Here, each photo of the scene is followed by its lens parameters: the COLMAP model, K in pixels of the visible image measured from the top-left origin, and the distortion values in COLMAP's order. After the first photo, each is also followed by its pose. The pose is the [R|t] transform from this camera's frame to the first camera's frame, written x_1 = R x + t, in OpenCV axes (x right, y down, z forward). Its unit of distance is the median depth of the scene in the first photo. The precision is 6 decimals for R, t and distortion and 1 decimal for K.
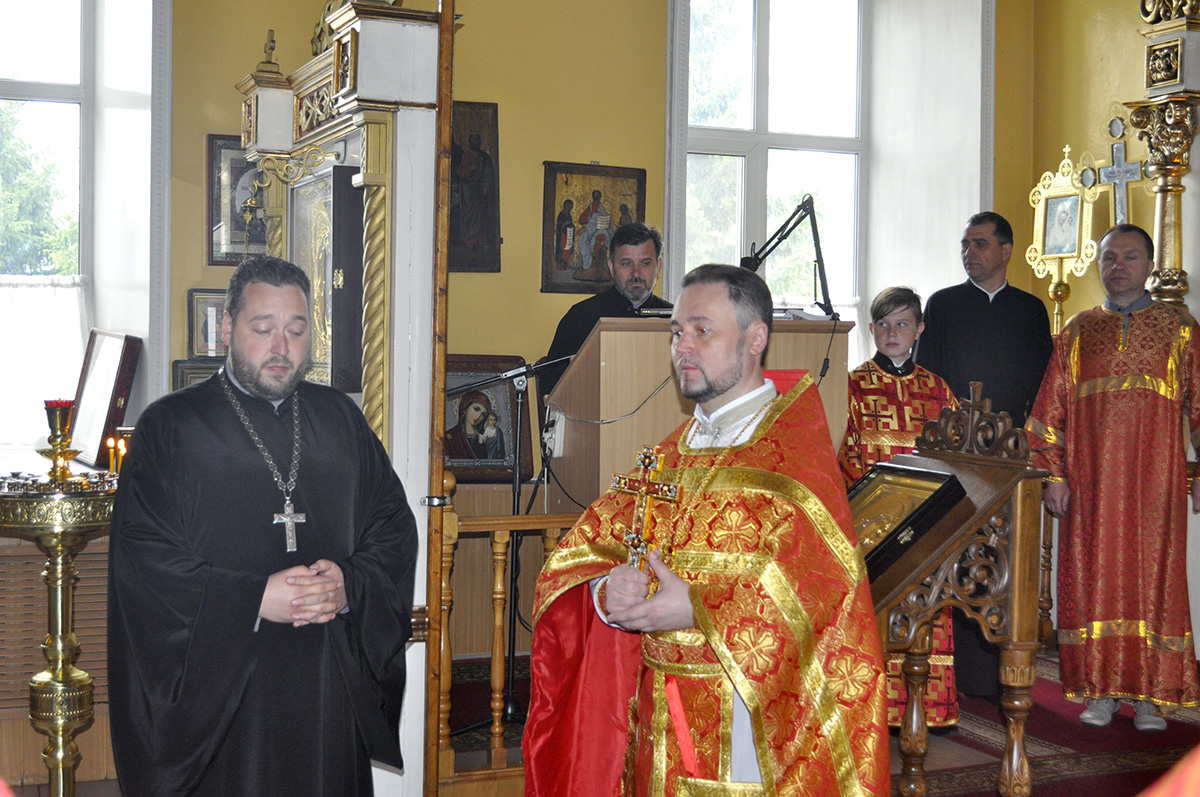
lens RADIAL K [[1672.7, 0, 589.9], [0, 1672.7, 399.6], [0, 0, 1]] dist [0.003990, 0.000000]
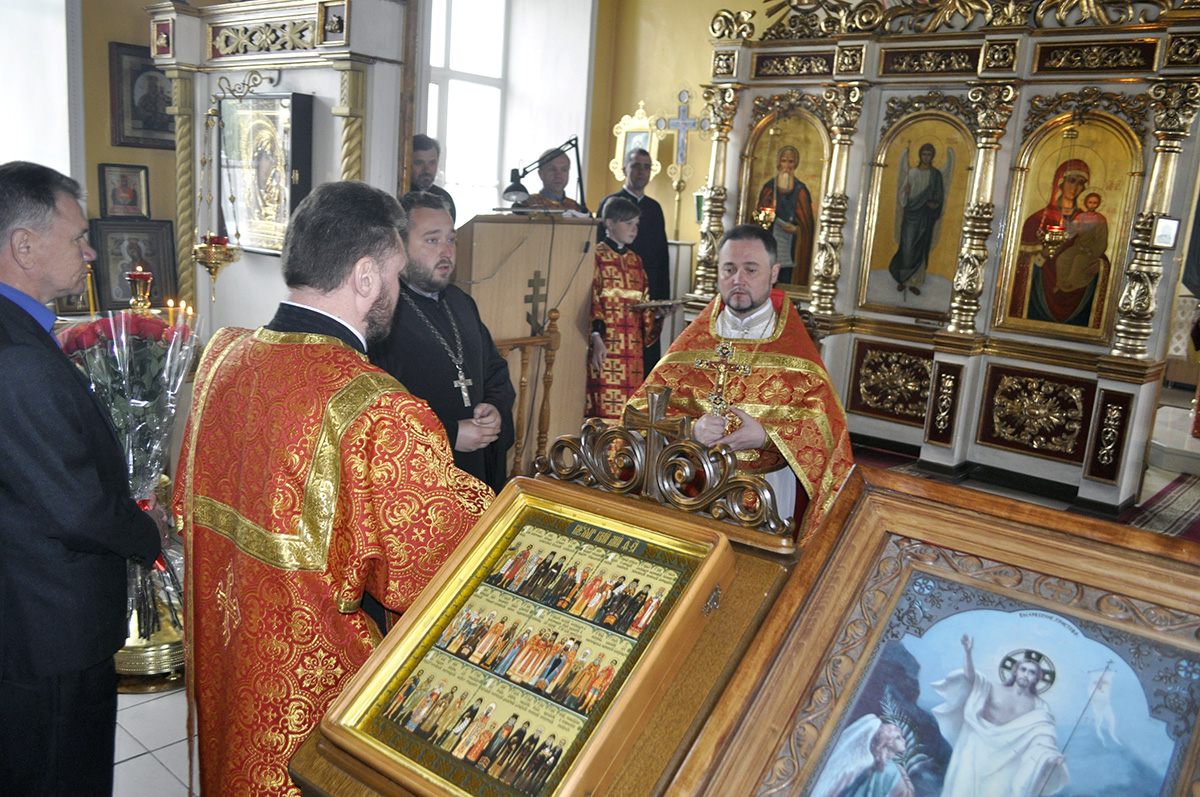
lens RADIAL K [[1009.2, 0, 582.7], [0, 1009.2, 448.1], [0, 0, 1]] dist [-0.033041, 0.015397]
pose [[0.890518, -0.061662, 0.450751, -0.314026], [-0.046486, 0.973254, 0.224979, -0.049693], [-0.452567, -0.221302, 0.863833, 0.110223]]
